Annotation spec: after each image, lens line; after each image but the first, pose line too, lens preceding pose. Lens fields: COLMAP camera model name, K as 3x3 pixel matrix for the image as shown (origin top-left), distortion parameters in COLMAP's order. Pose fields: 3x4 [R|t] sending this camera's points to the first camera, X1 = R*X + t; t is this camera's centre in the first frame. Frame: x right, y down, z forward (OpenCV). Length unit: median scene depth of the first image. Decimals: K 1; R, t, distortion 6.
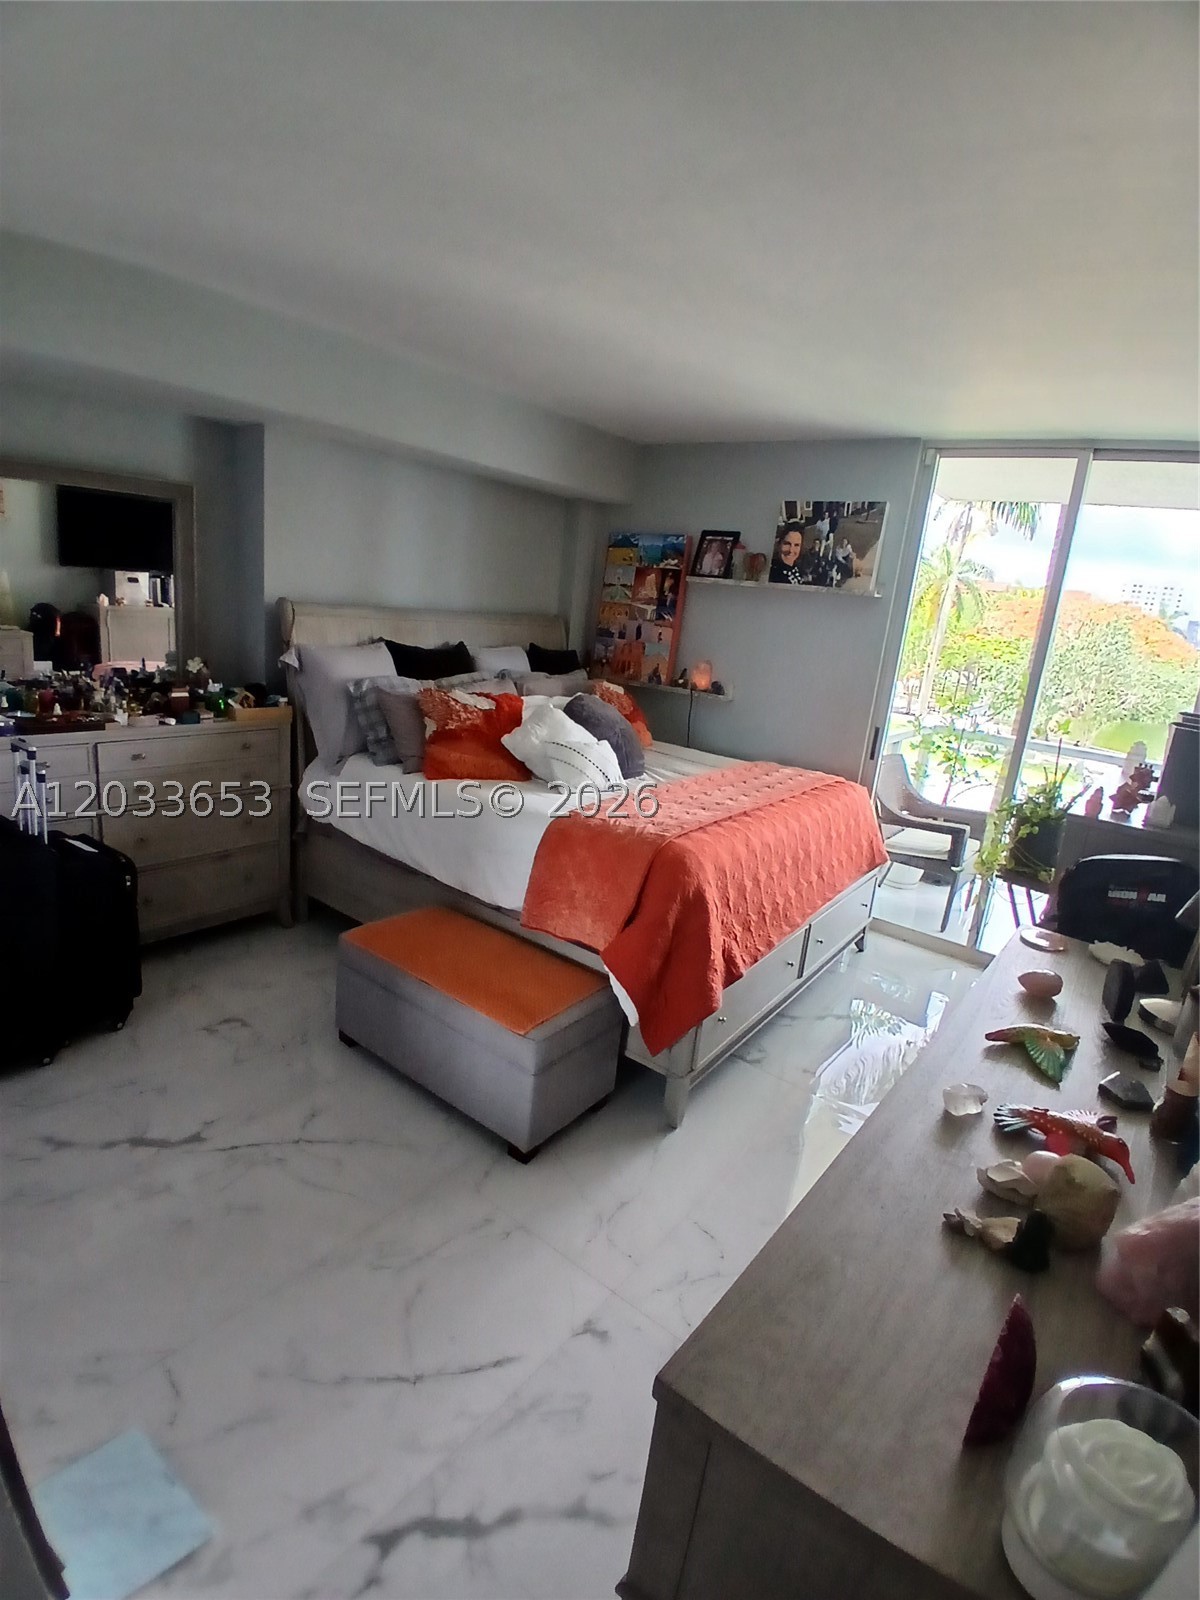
lens RADIAL K [[789.6, 0, 589.5], [0, 789.6, 811.0], [0, 0, 1]] dist [0.001444, -0.044221]
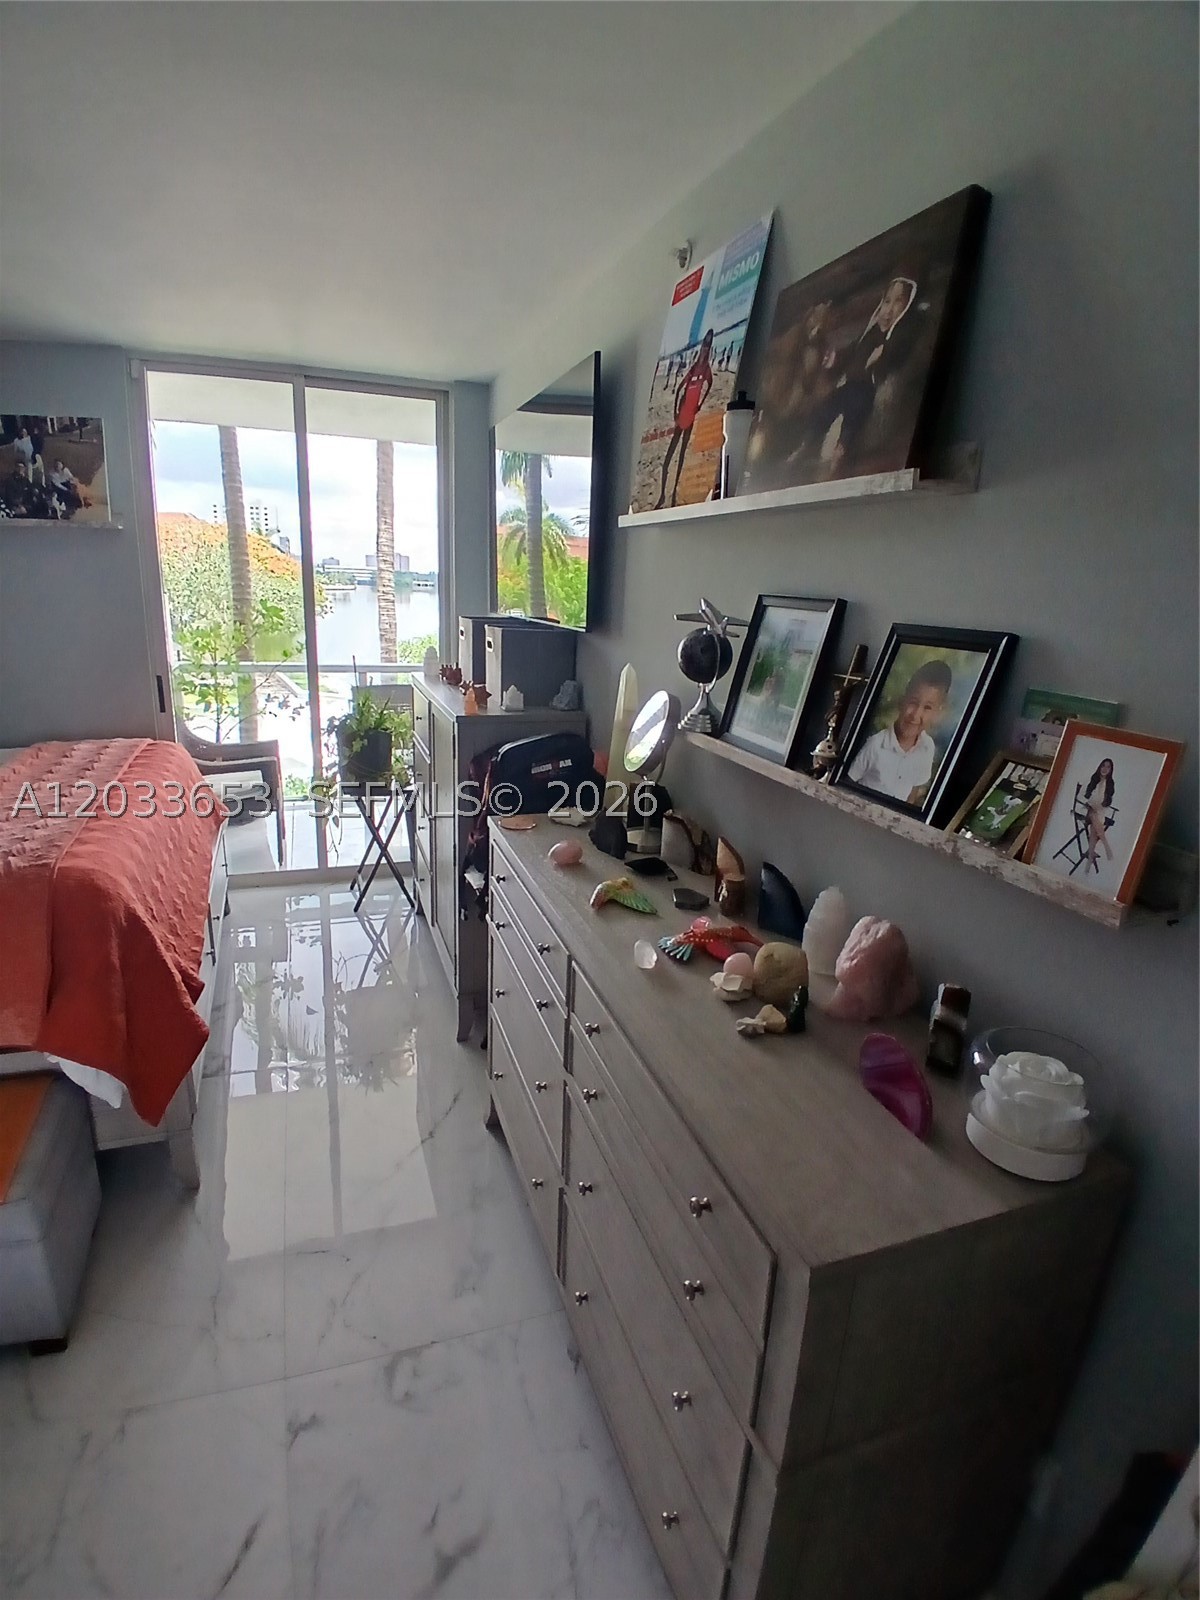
lens RADIAL K [[789.6, 0, 589.5], [0, 789.6, 811.0], [0, 0, 1]] dist [0.001444, -0.044221]
pose [[0.544582, -0.304959, 0.781300, -0.130390], [0.235580, 0.949669, 0.206474, -0.033287], [-0.804942, 0.071617, 0.589015, 0.099568]]
